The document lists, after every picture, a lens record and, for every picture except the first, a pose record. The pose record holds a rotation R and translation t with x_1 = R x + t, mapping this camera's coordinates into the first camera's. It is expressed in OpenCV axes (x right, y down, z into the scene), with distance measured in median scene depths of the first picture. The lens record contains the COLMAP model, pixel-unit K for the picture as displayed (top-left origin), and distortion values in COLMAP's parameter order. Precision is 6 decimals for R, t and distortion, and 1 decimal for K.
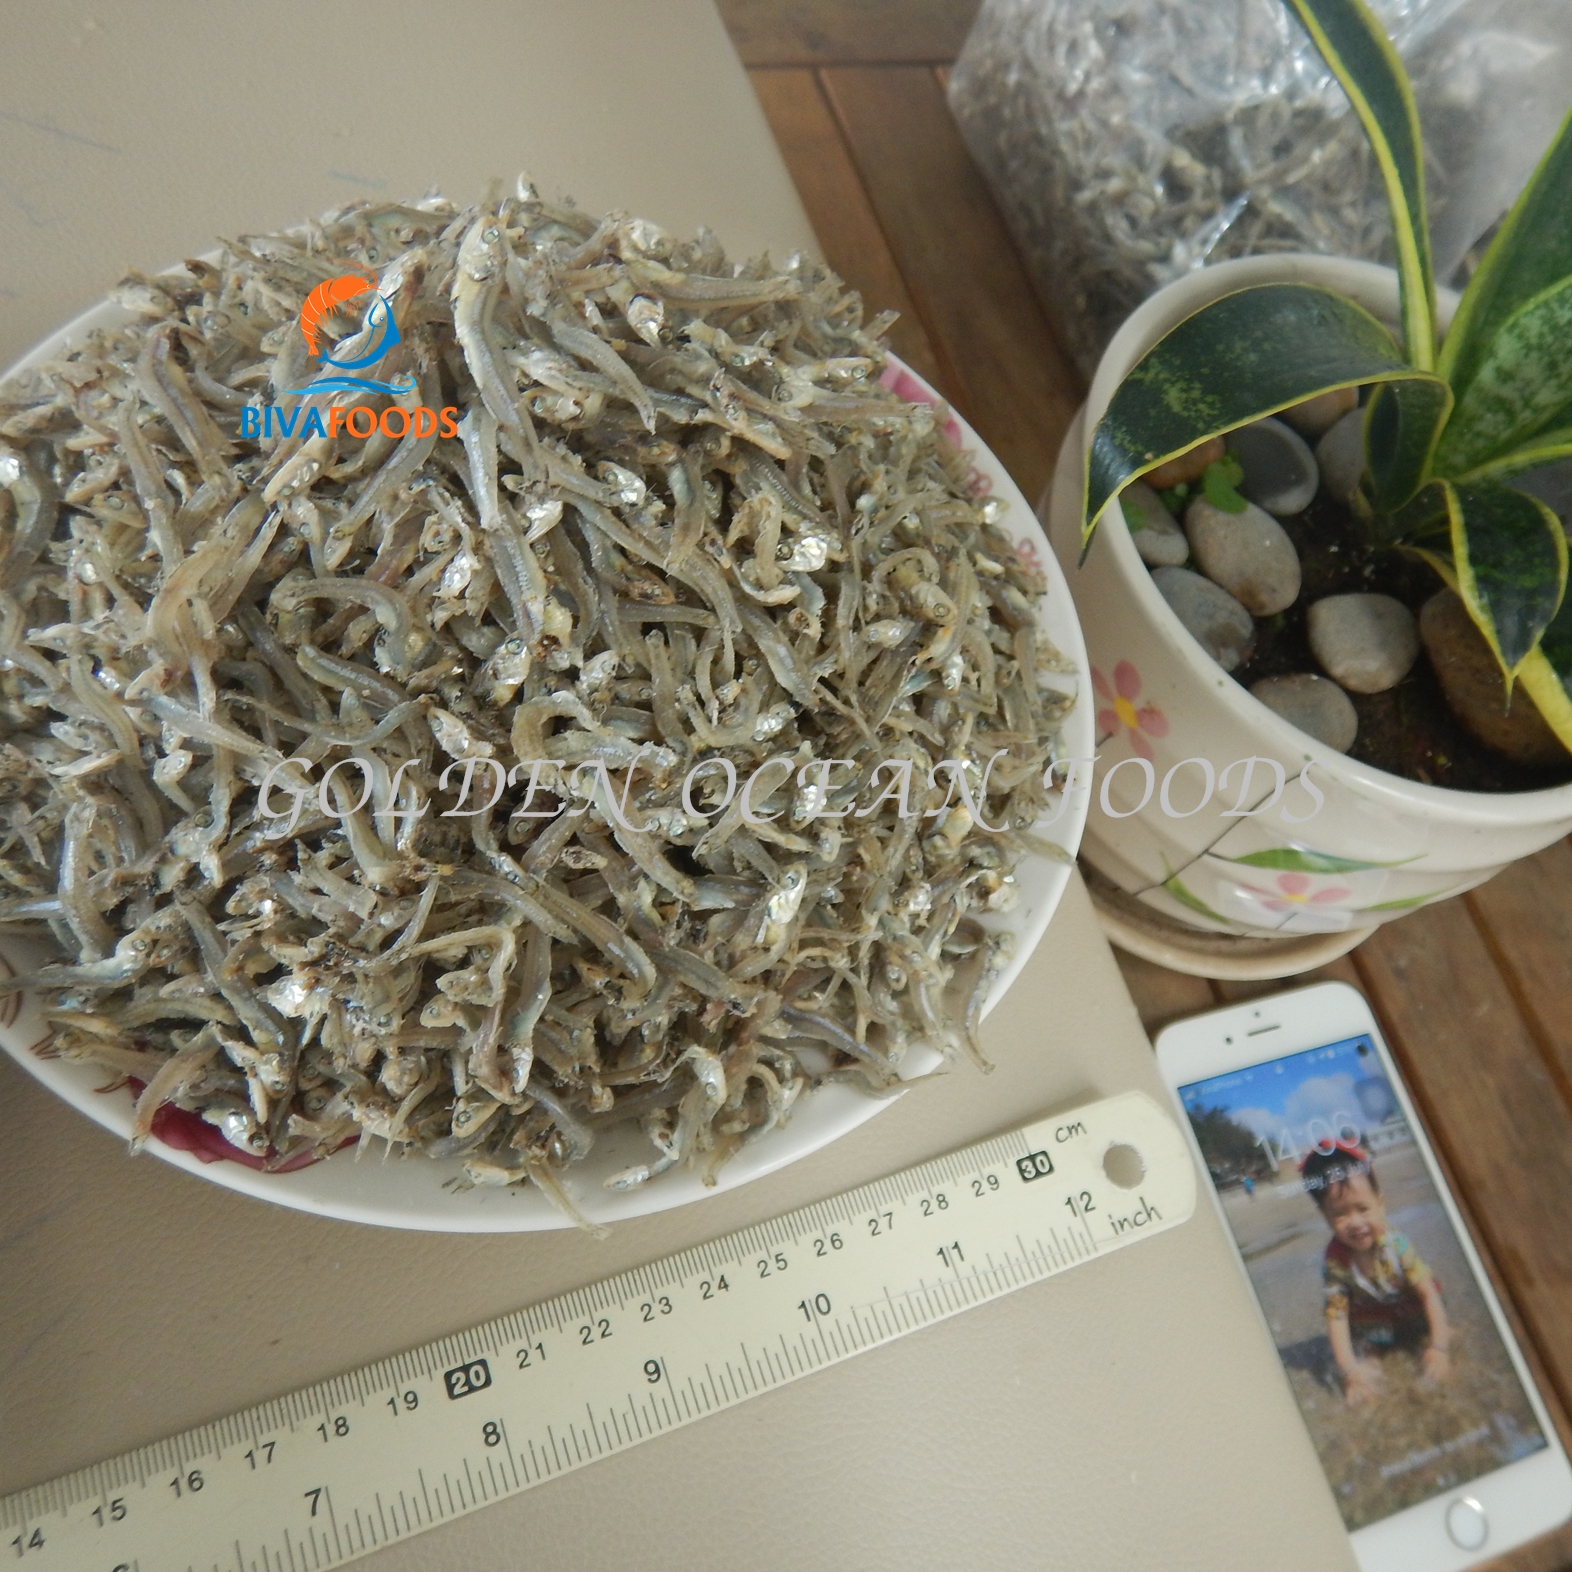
lens RADIAL K [[1330.0, 0, 936.2], [0, 1330.0, 683.3], [0, 0, 1]] dist [-0.011518, -0.009820]
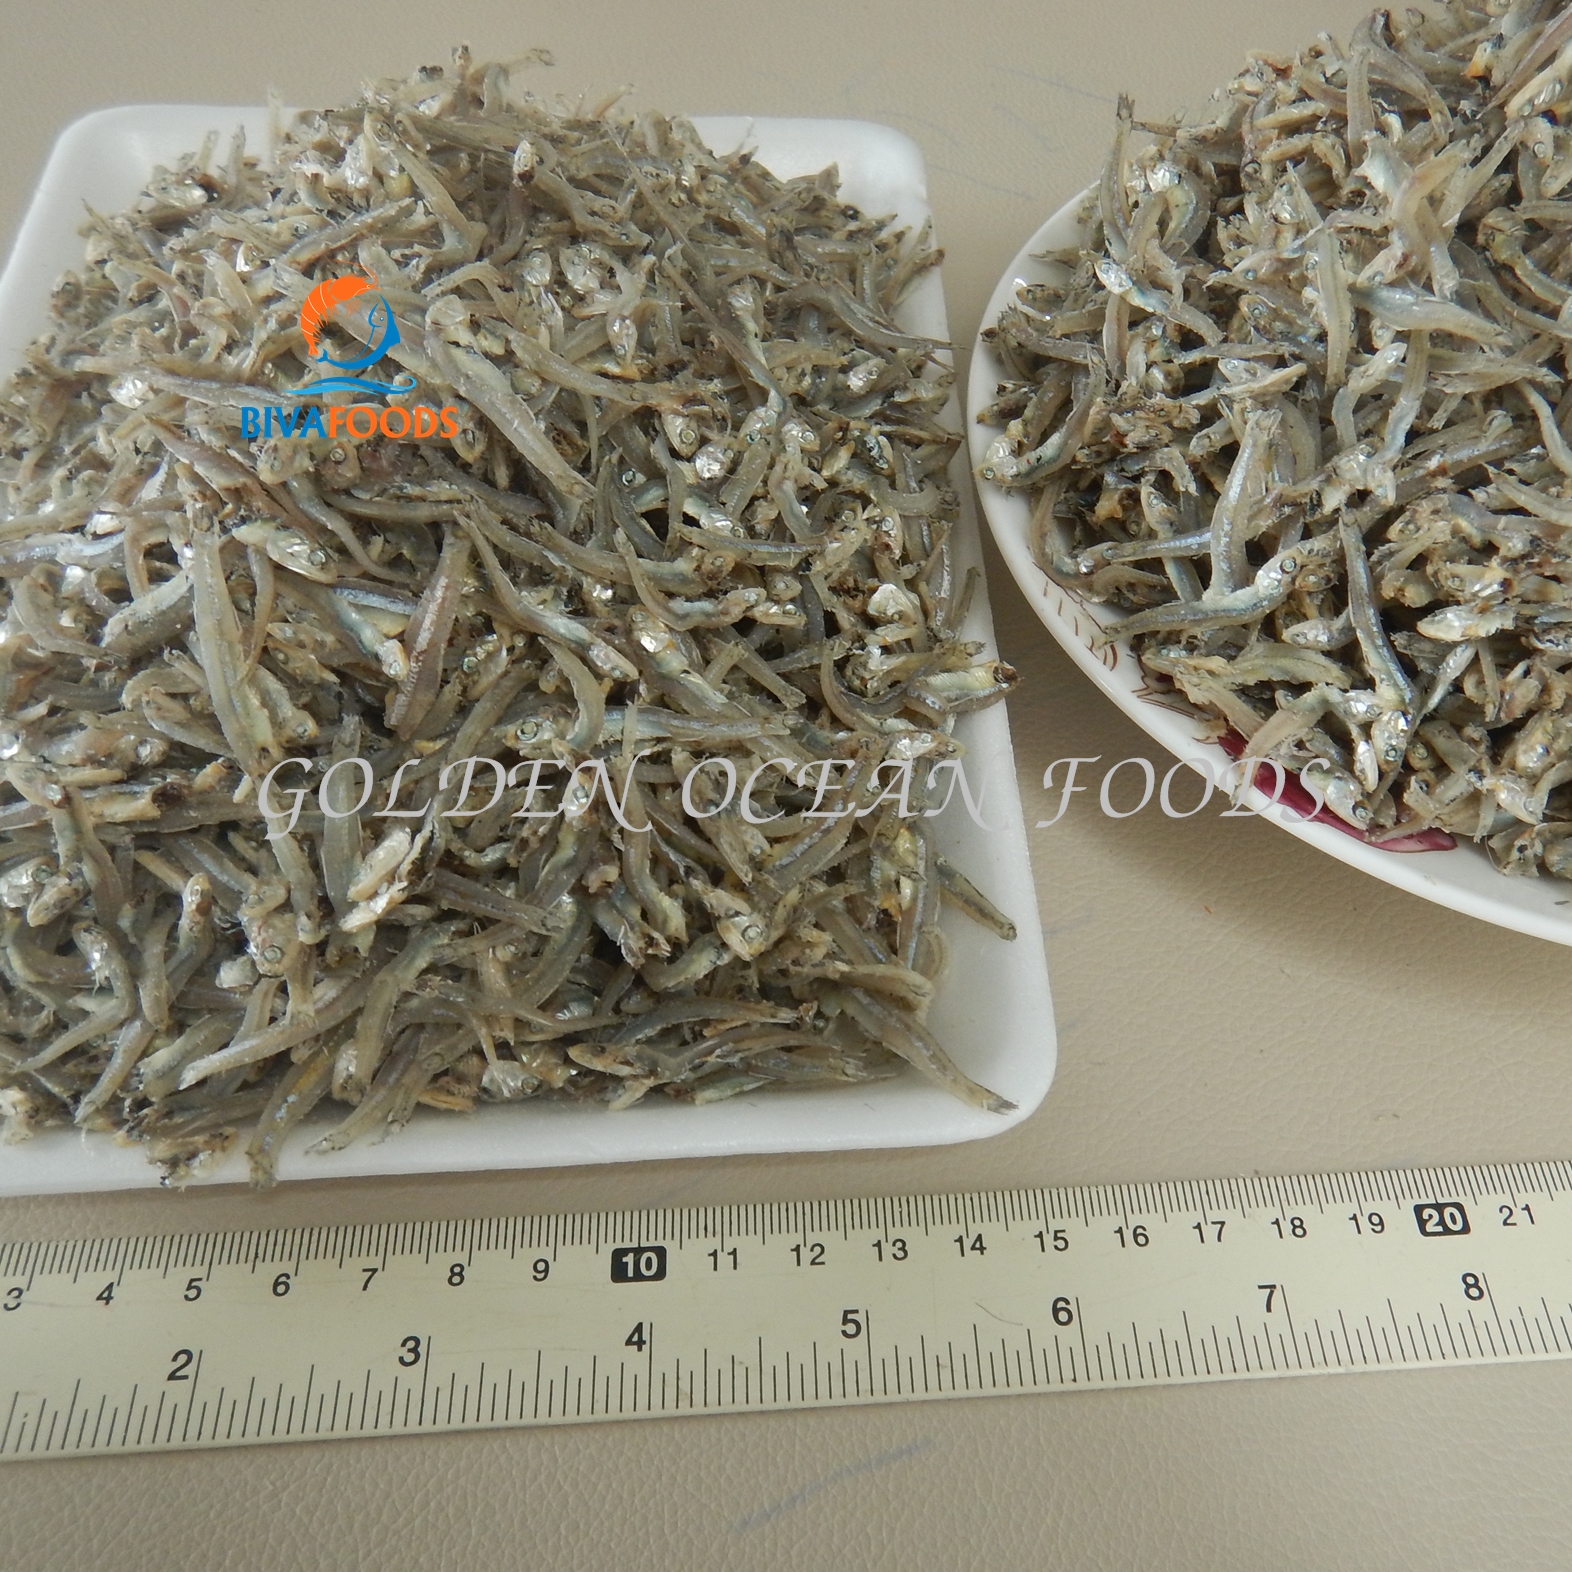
lens RADIAL K [[1330.0, 0, 936.2], [0, 1330.0, 683.3], [0, 0, 1]] dist [-0.011518, -0.009820]
pose [[0.904607, 0.104629, -0.413206, -0.409171], [-0.174096, 0.975553, -0.134116, 0.441924], [0.389072, 0.193260, 0.900707, 0.036099]]
